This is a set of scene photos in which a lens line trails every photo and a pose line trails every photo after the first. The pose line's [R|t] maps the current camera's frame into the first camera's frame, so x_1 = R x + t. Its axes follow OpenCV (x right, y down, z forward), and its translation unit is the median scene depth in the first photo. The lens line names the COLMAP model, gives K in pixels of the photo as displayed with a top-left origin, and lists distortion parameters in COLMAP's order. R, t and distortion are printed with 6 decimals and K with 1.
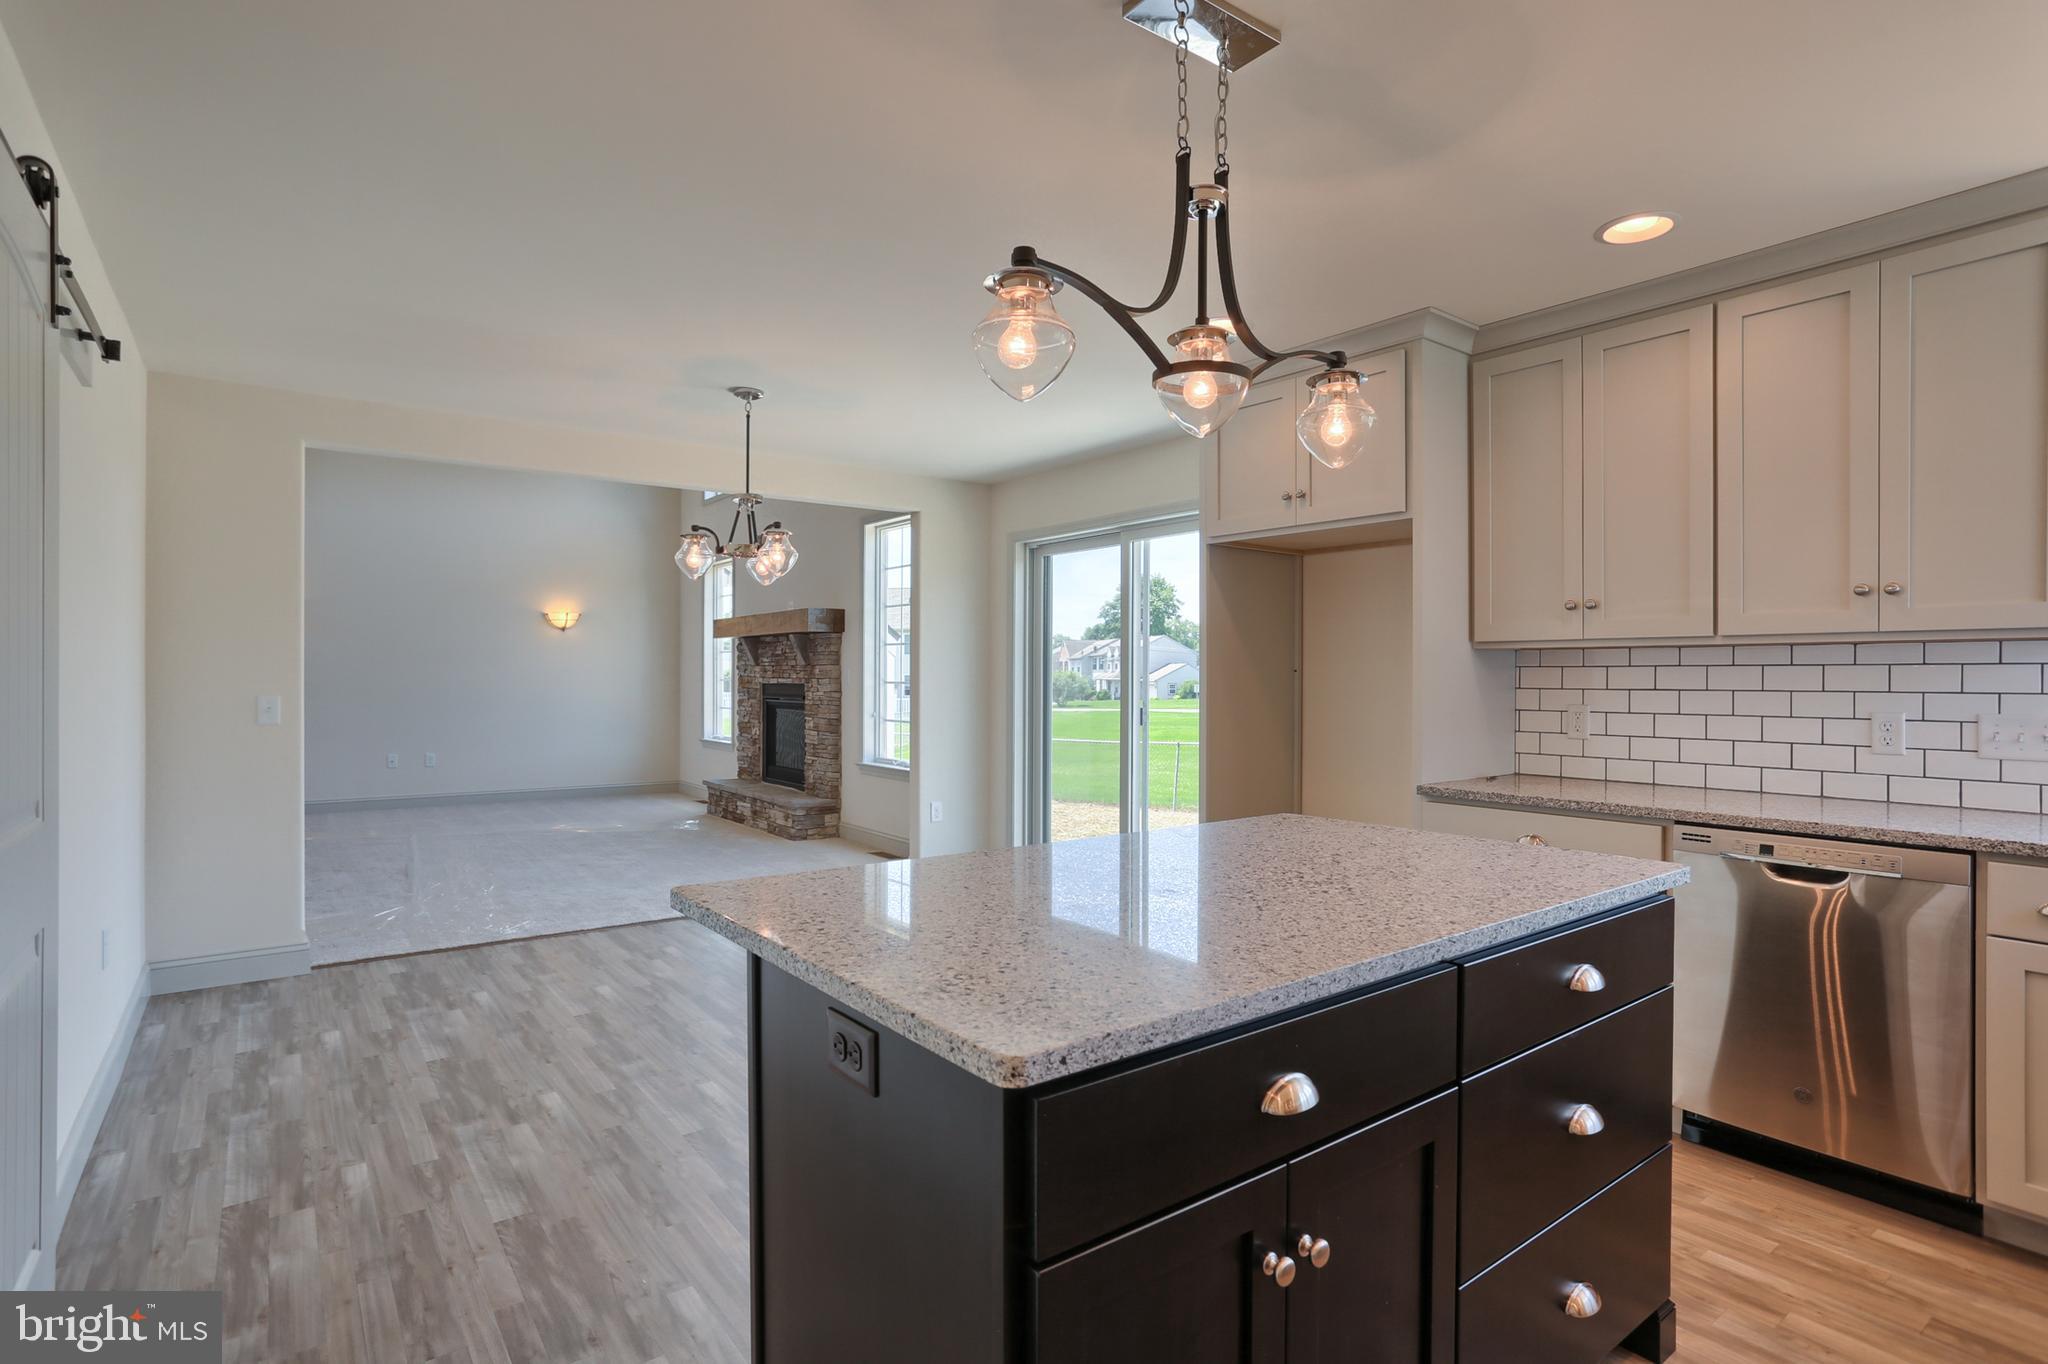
lens RADIAL K [[1030.4, 0, 1027.7], [0, 1030.4, 680.9], [0, 0, 1]] dist [-0.049351, 0.031900]
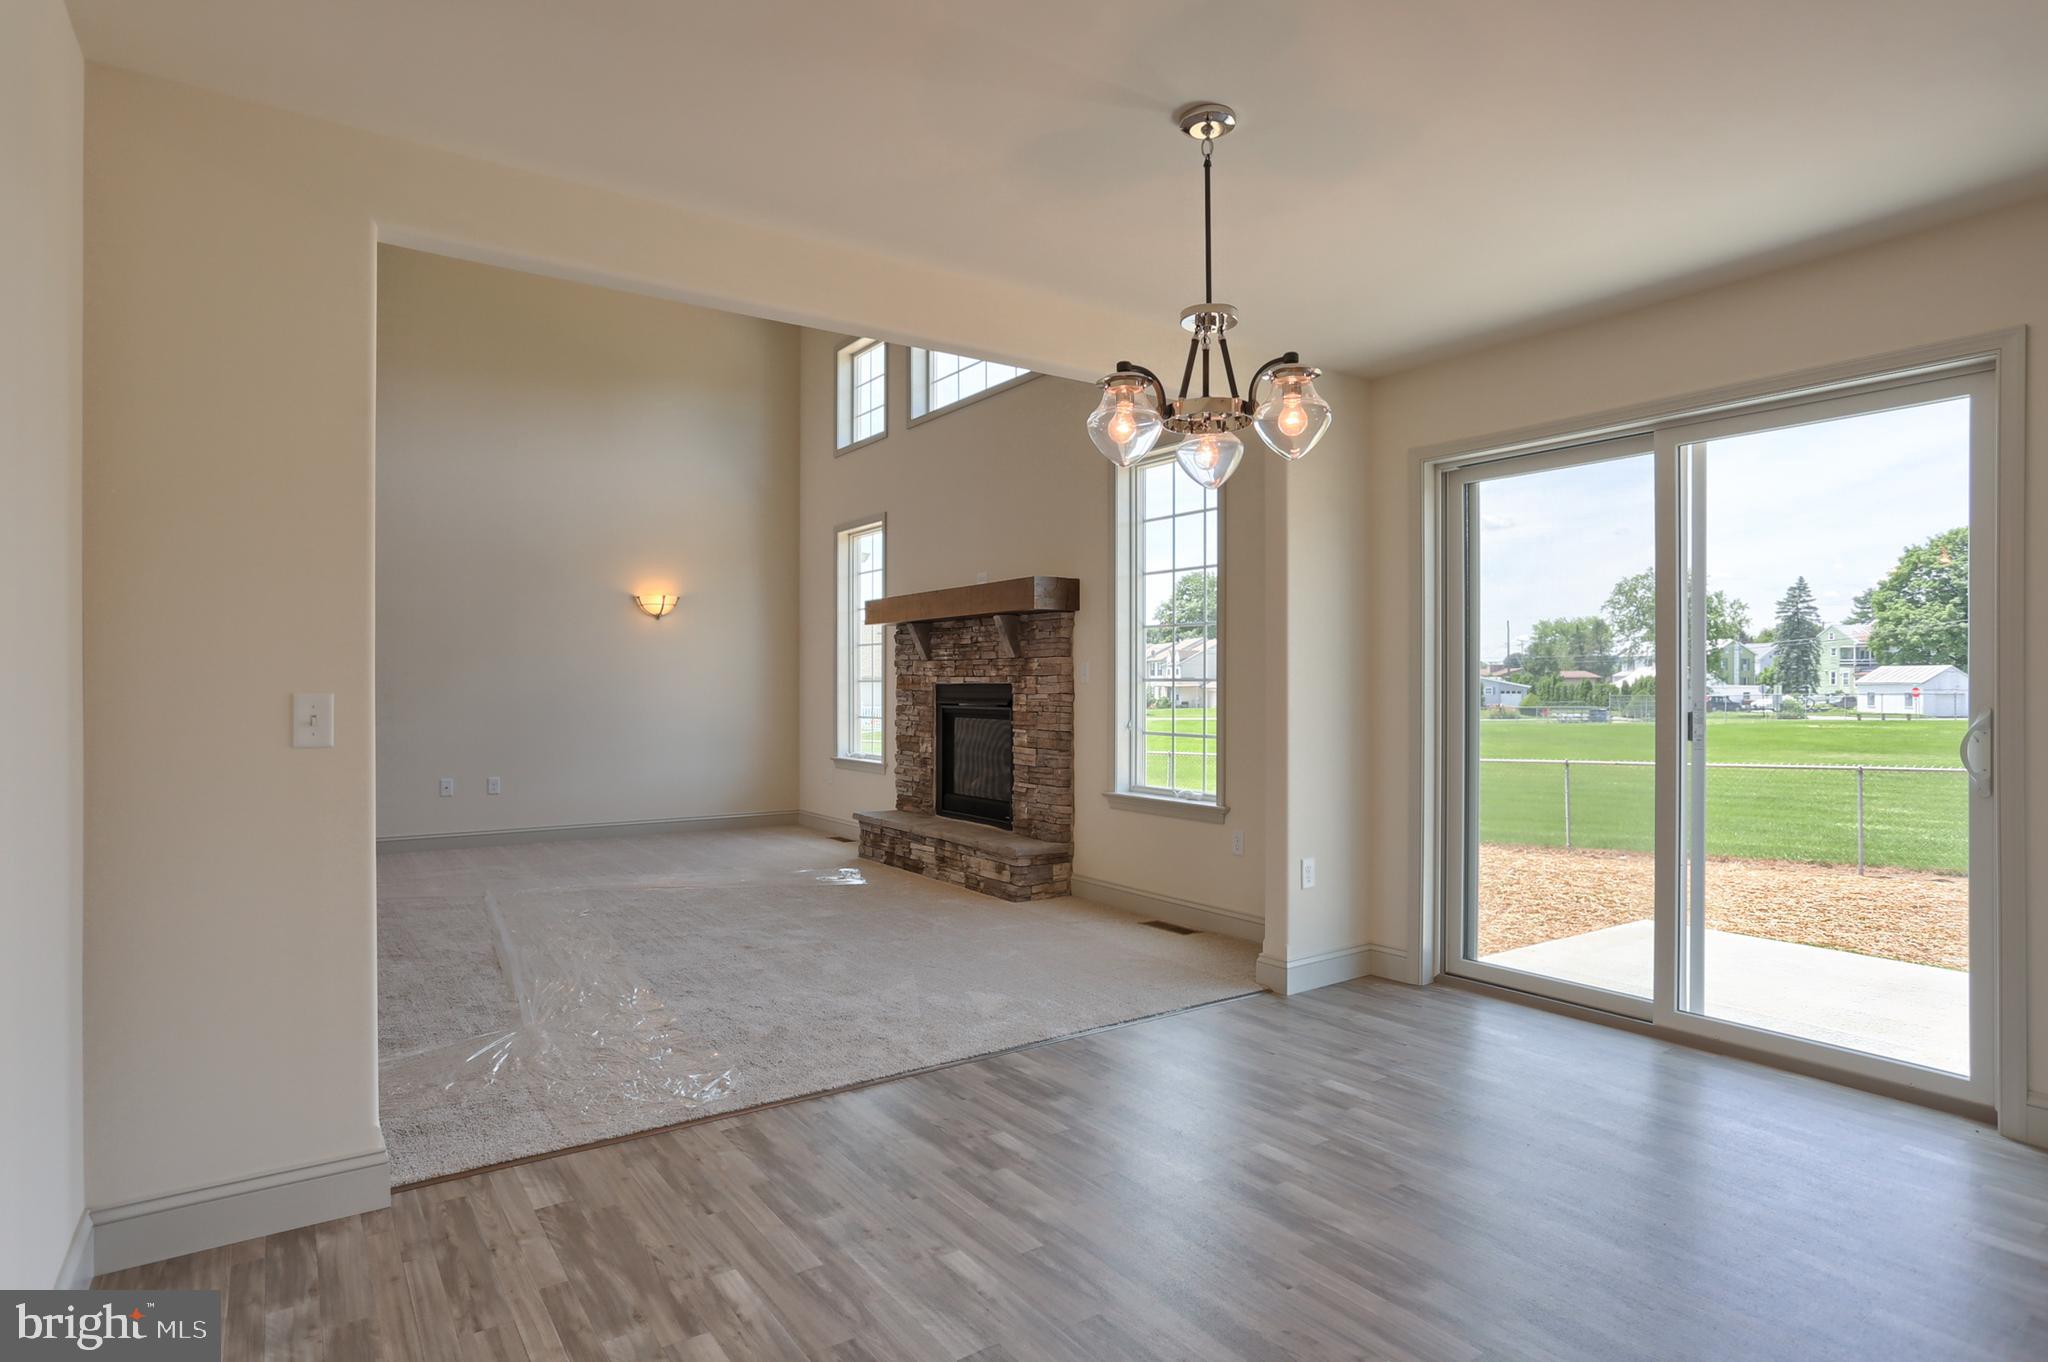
lens RADIAL K [[1094.4, 0, 1032.9], [0, 1094.4, 684.4], [0, 0, 1]] dist [-0.045785, 0.026765]
pose [[0.999485, -0.003878, -0.031847, -0.428319], [0.003750, 0.999985, -0.004066, 0.016419], [0.031862, 0.003944, 0.999484, 0.538968]]
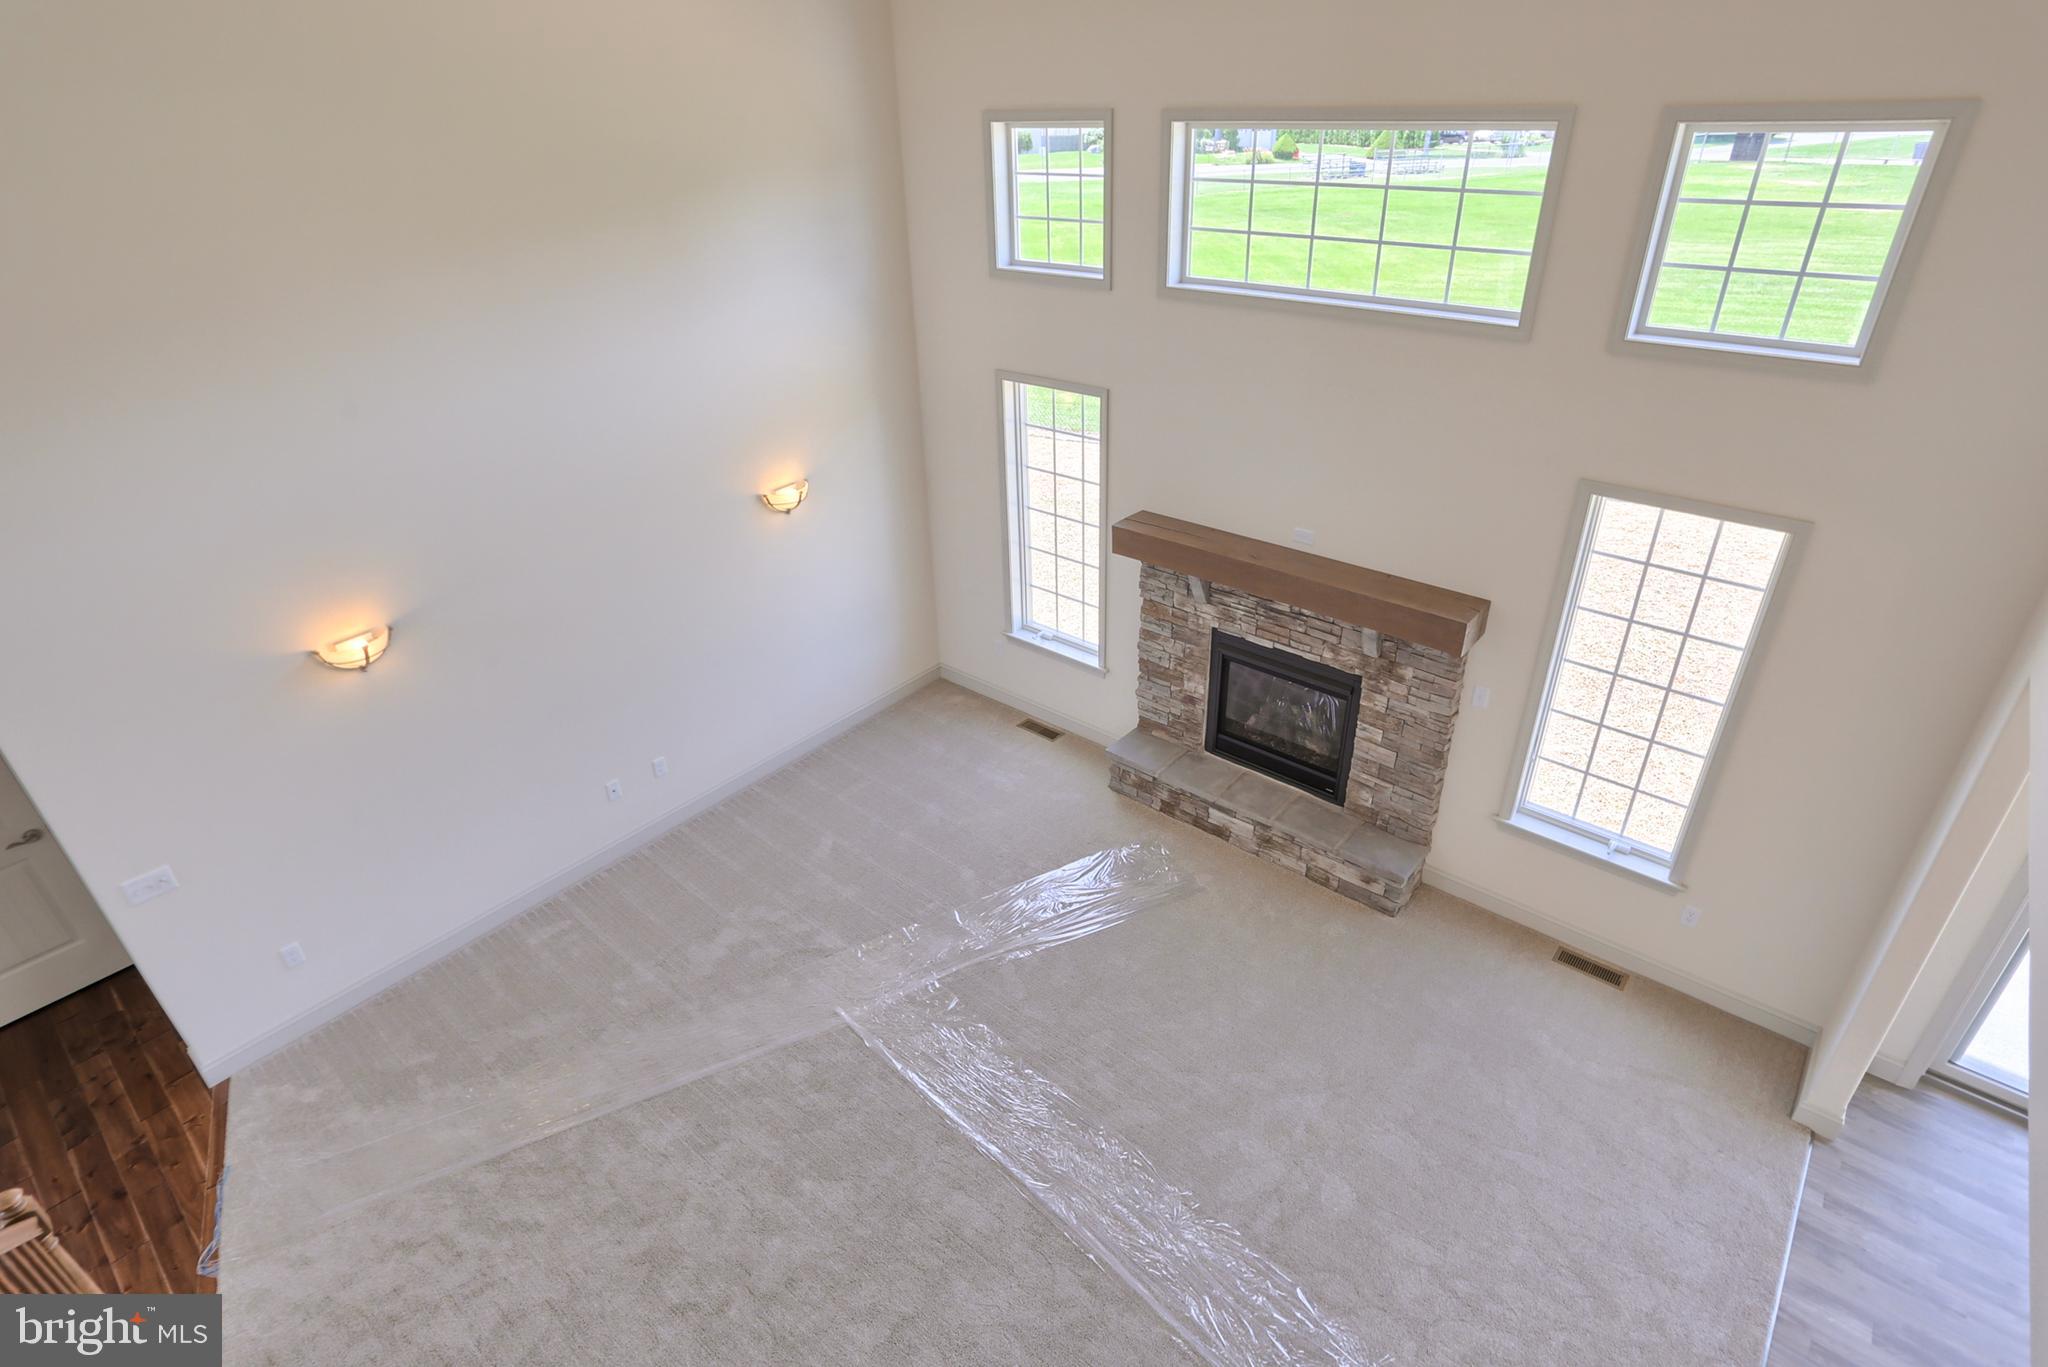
lens RADIAL K [[1040.7, 0, 1040.2], [0, 1040.7, 664.2], [0, 0, 1]] dist [-0.053567, 0.032665]
pose [[0.974174, -0.128837, 0.185434, -1.301357], [0.024487, 0.876675, 0.480460, -0.790093], [-0.224466, -0.463510, 0.857189, 1.169311]]
